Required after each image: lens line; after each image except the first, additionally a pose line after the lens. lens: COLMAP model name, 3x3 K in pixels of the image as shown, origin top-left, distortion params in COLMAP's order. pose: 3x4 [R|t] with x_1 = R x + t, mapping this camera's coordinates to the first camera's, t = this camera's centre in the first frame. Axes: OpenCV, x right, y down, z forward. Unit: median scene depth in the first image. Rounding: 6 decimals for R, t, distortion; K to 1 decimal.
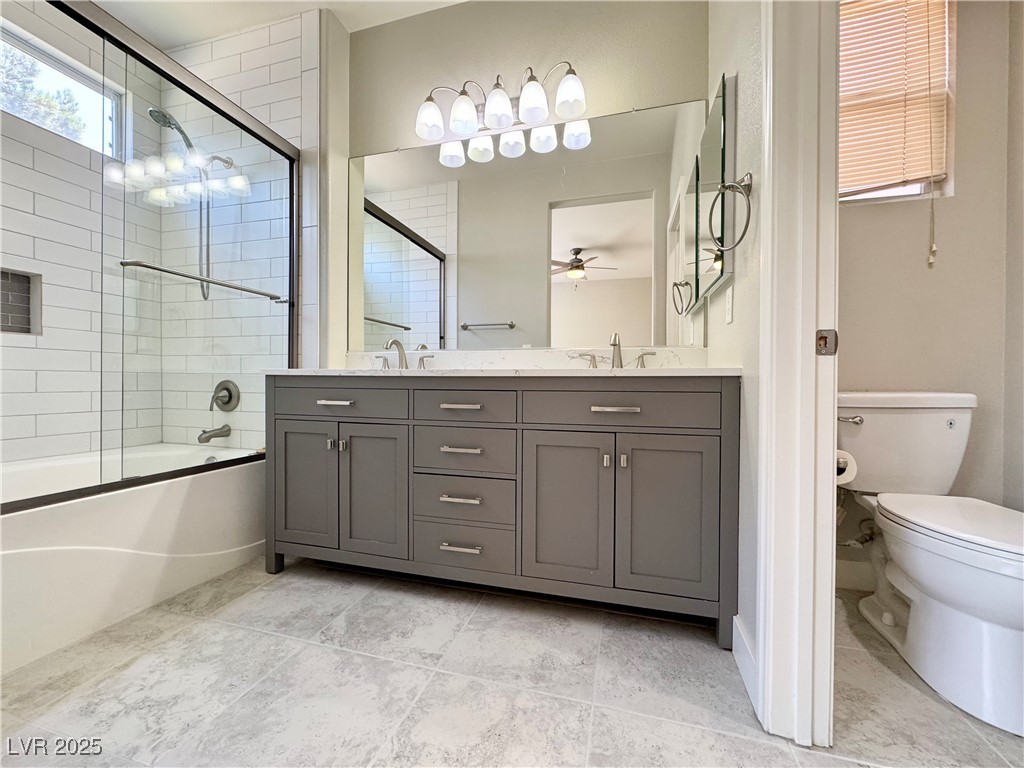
lens RADIAL K [[404.8, 0, 510.3], [0, 404.8, 384.3], [0, 0, 1]] dist [-0.006885, 0.001124]
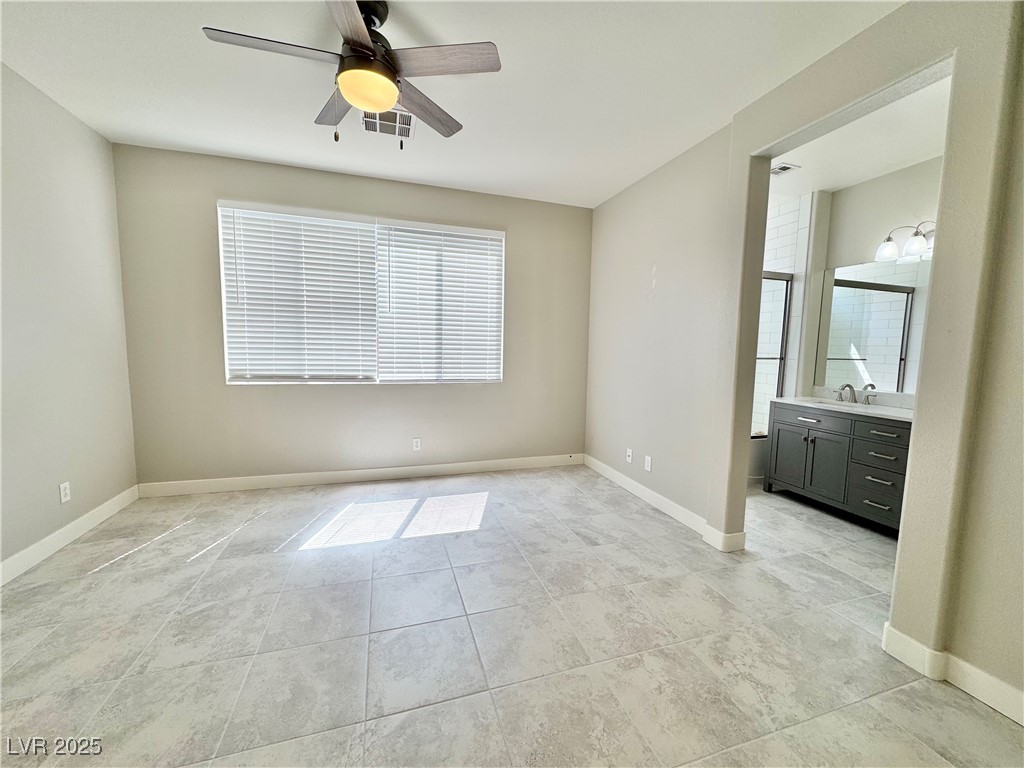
lens RADIAL K [[404.8, 0, 508.8], [0, 404.8, 384.7], [0, 0, 1]] dist [-0.006885, 0.001124]
pose [[0.552552, 0.085257, -0.829107, 0.418164], [-0.030298, 0.996152, 0.082242, -0.256446], [0.832928, -0.020322, 0.553008, -1.416311]]
